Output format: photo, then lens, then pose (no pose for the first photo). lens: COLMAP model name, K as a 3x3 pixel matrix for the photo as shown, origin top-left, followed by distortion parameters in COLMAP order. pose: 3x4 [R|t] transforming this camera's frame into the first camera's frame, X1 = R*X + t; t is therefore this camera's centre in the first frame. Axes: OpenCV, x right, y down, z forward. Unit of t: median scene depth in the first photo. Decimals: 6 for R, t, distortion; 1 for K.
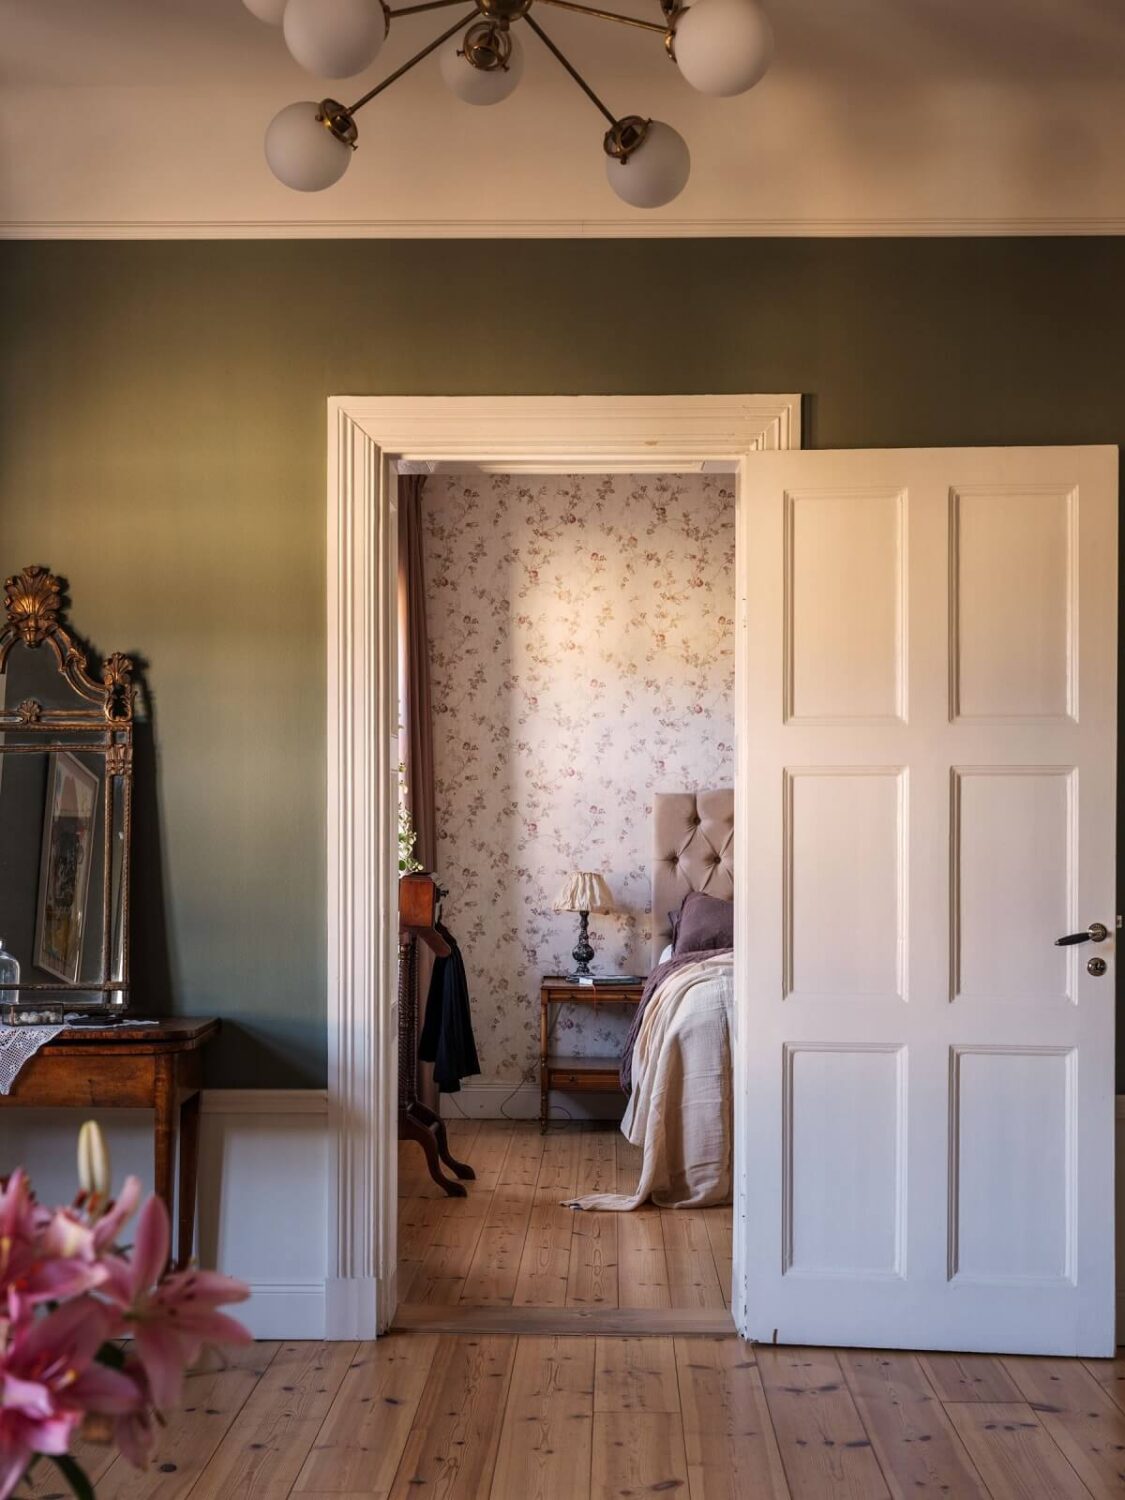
lens RADIAL K [[2350.6, 0, 580.9], [0, 2350.6, 825.4], [0, 0, 1]] dist [-0.017835, 0.085364]
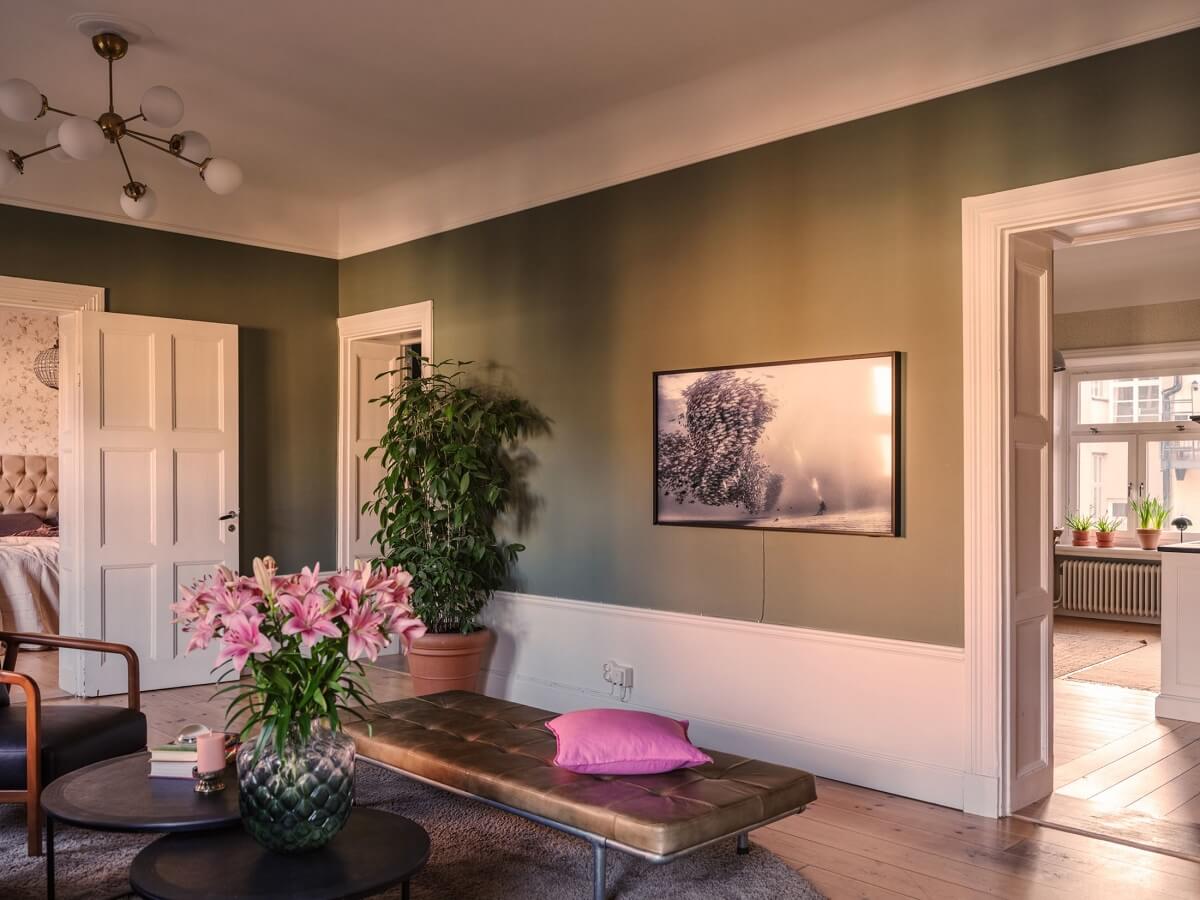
lens RADIAL K [[1104.3, 0, 605.8], [0, 1104.3, 486.5], [0, 0, 1]] dist [0.012351, -0.006775]
pose [[0.671431, -0.010791, 0.740988, -0.384640], [0.006276, 0.999941, 0.008875, 0.006699], [-0.741040, -0.001309, 0.671459, -0.105505]]
